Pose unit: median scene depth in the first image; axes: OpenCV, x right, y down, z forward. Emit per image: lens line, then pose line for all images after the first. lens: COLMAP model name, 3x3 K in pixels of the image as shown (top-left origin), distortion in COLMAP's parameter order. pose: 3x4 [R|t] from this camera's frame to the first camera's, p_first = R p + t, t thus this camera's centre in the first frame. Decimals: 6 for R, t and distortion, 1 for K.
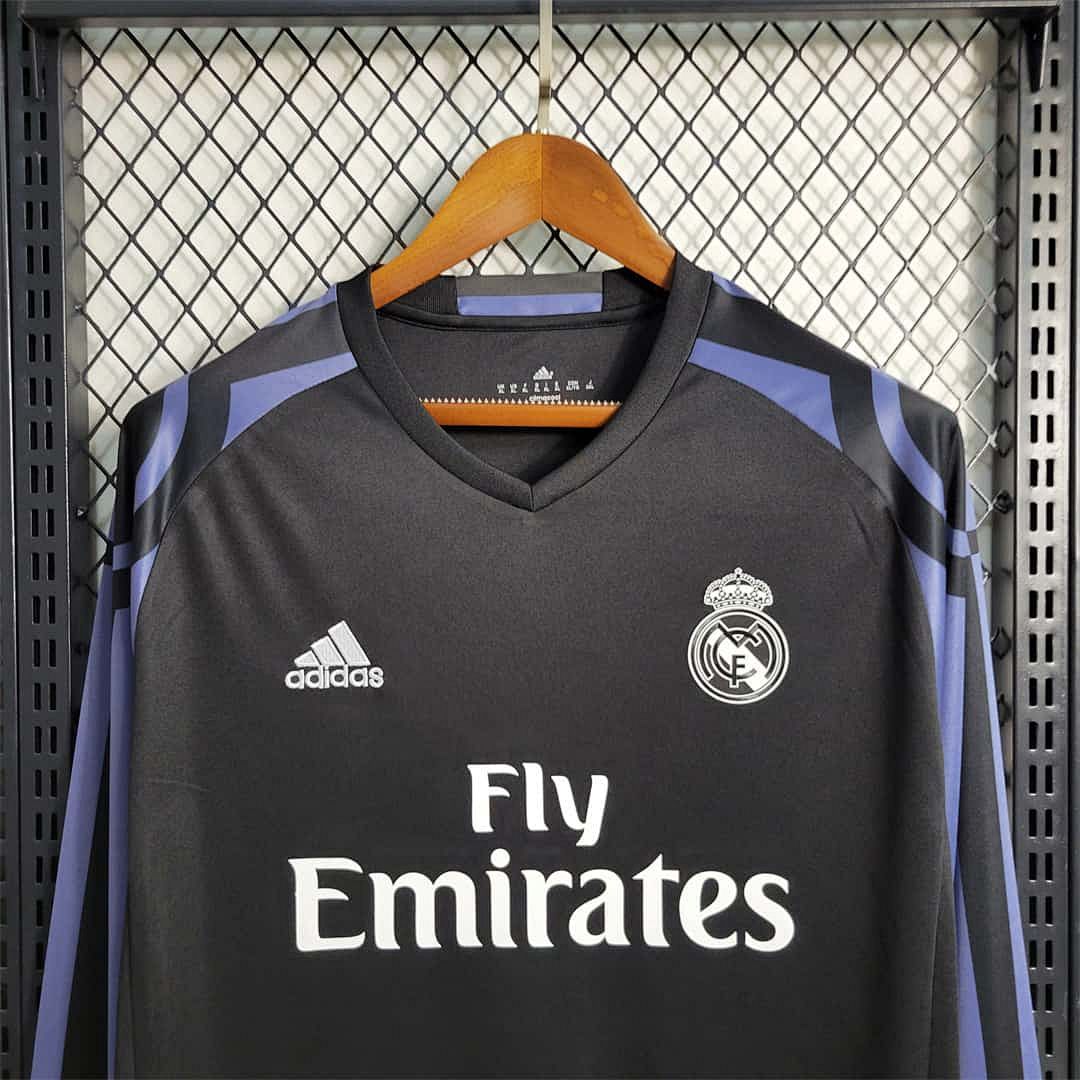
lens RADIAL K [[1079.1, 0, 536.1], [0, 1079.1, 545.4], [0, 0, 1]] dist [0.016074, 0.000000]
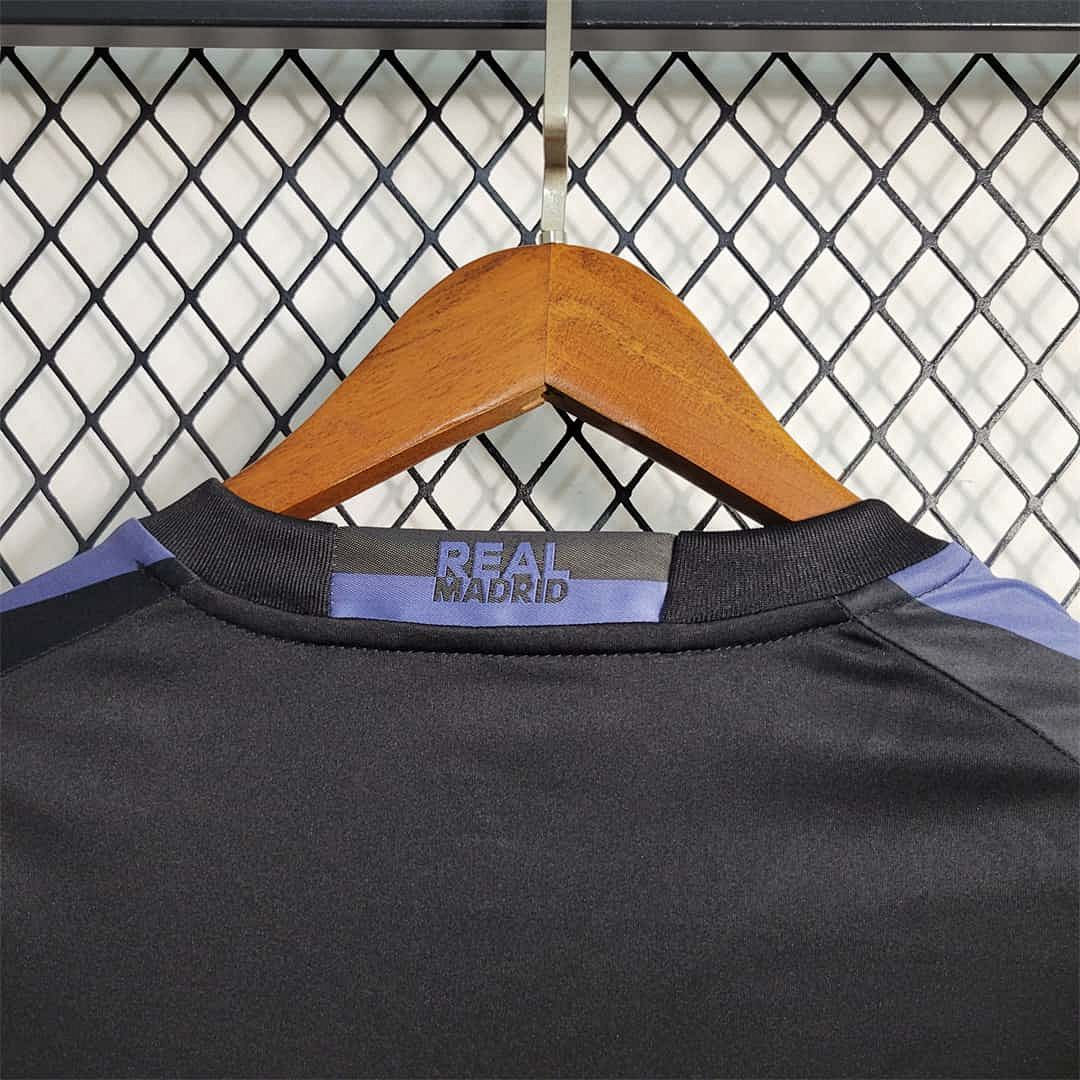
lens RADIAL K [[1079.1, 0, 543.7], [0, 1079.1, 539.5], [0, 0, 1]] dist [0.016074, 0.000000]
pose [[0.999213, 0.030555, -0.025291, 0.018295], [-0.032412, 0.996533, -0.076619, -0.193651], [0.022862, 0.077379, 0.996740, 0.473787]]
